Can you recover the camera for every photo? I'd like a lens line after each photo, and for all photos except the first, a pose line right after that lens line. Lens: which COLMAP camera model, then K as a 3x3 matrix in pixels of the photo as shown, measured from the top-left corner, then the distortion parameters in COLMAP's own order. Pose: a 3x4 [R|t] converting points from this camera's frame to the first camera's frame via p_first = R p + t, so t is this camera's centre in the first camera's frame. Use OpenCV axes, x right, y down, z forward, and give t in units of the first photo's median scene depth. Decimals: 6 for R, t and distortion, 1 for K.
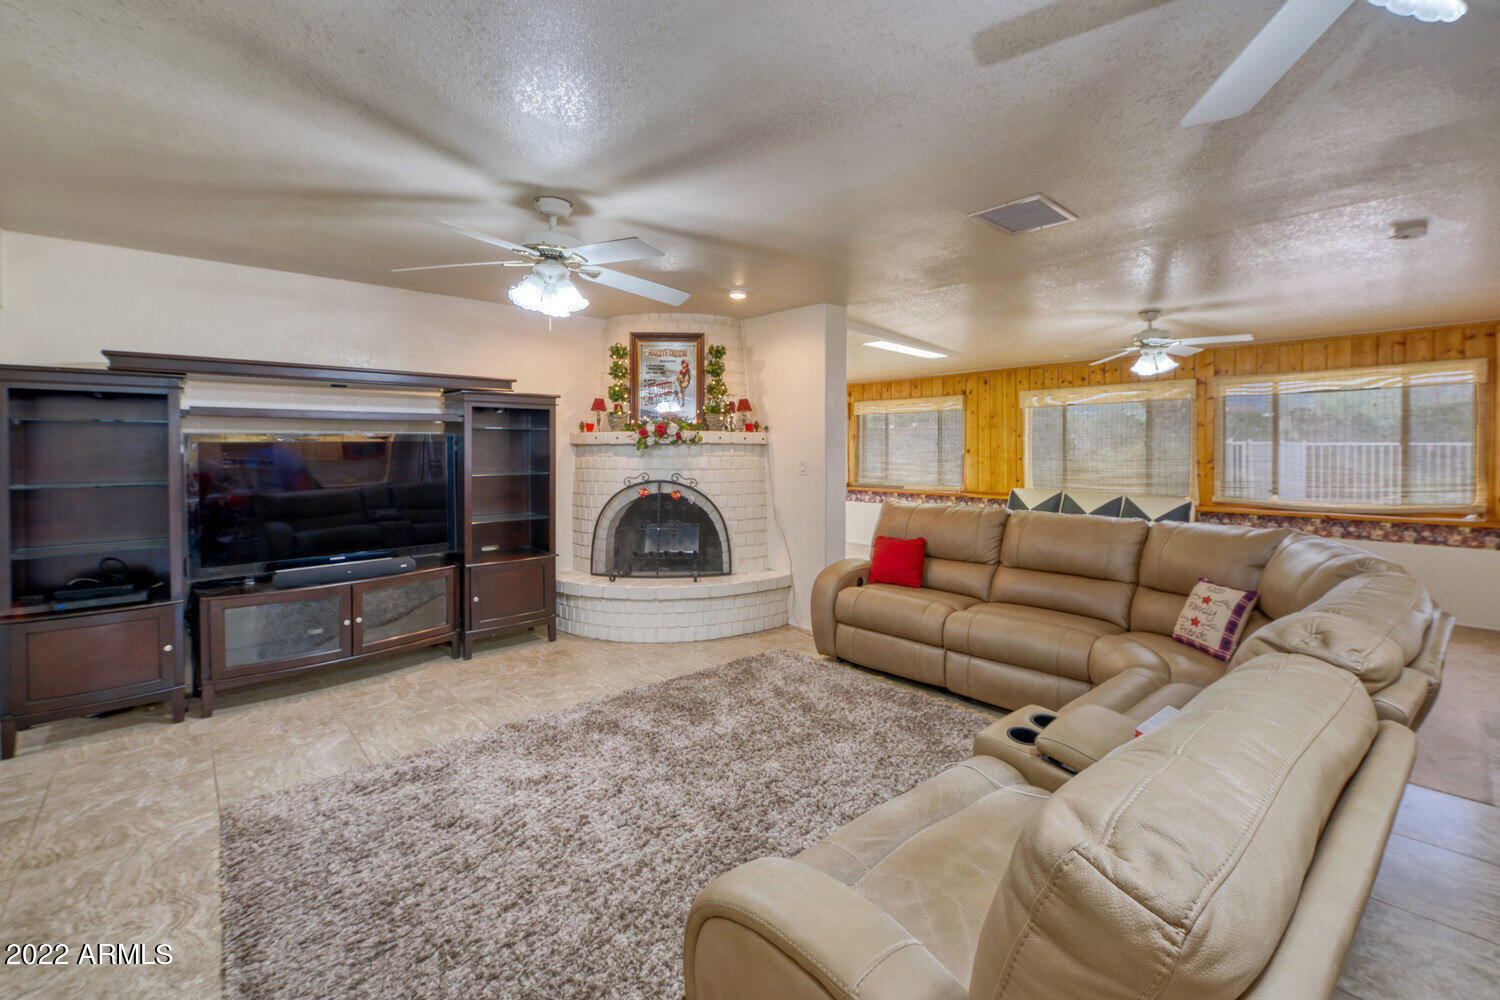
lens RADIAL K [[593.3, 0, 751.1], [0, 593.3, 441.2], [0, 0, 1]] dist [0.000043, 0.000019]
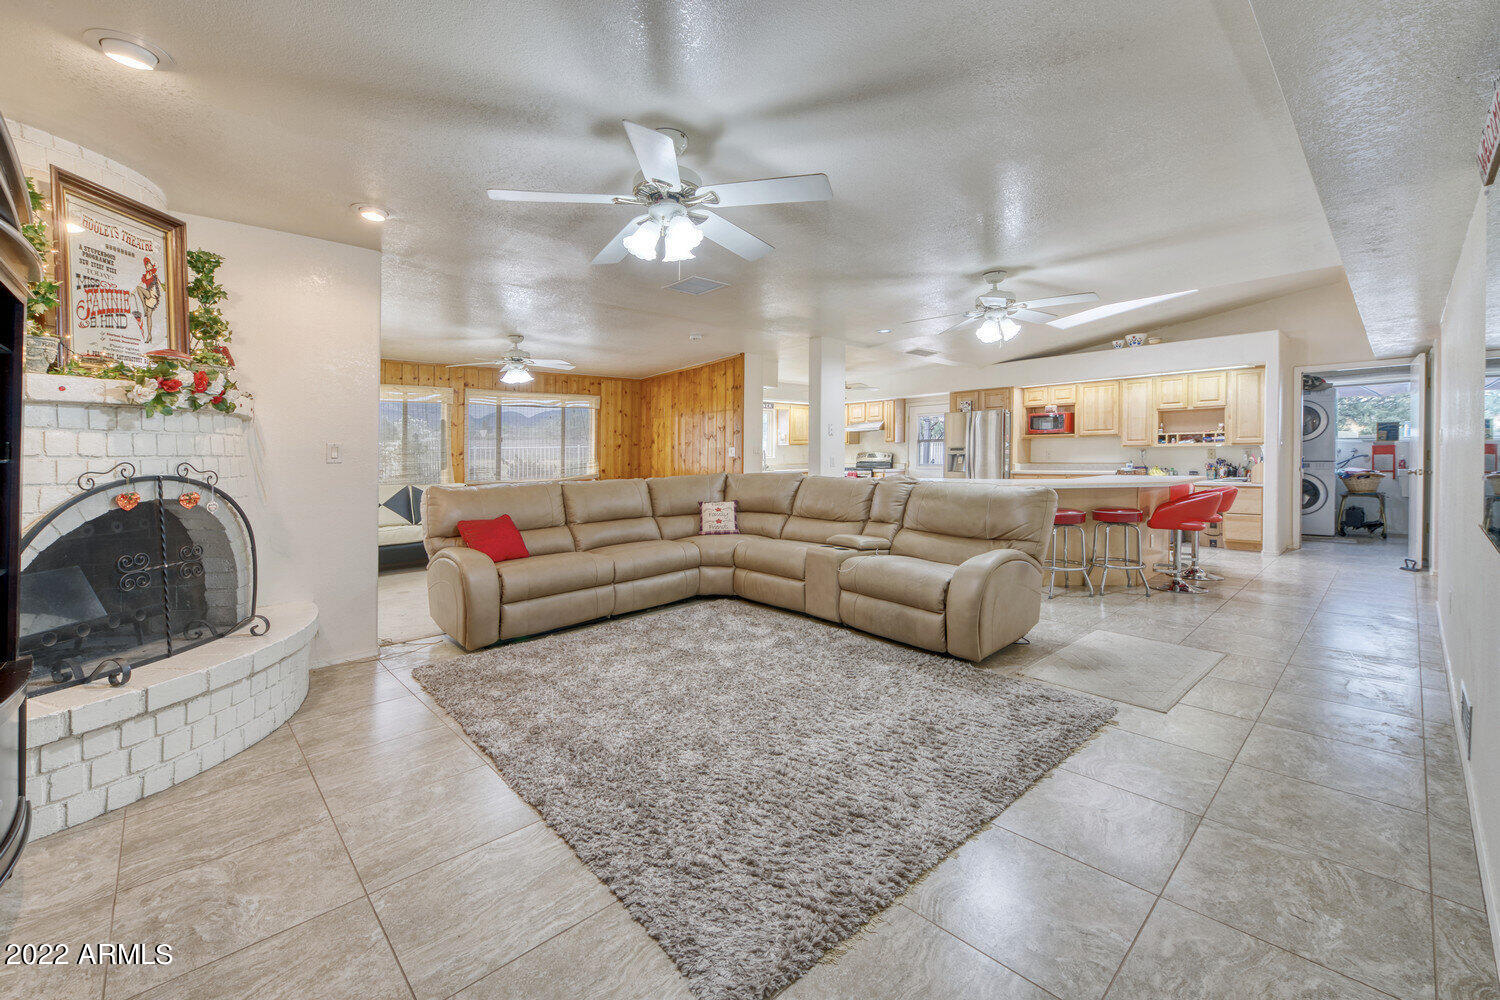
lens RADIAL K [[669.6, 0, 694.4], [0, 669.6, 452.0], [0, 0, 1]] dist [-0.000373, -0.000141]
pose [[0.055836, 0.009063, 0.998399, -0.715607], [-0.000470, 0.999959, -0.009051, 0.048591], [-0.998440, 0.000036, 0.055838, 0.474921]]
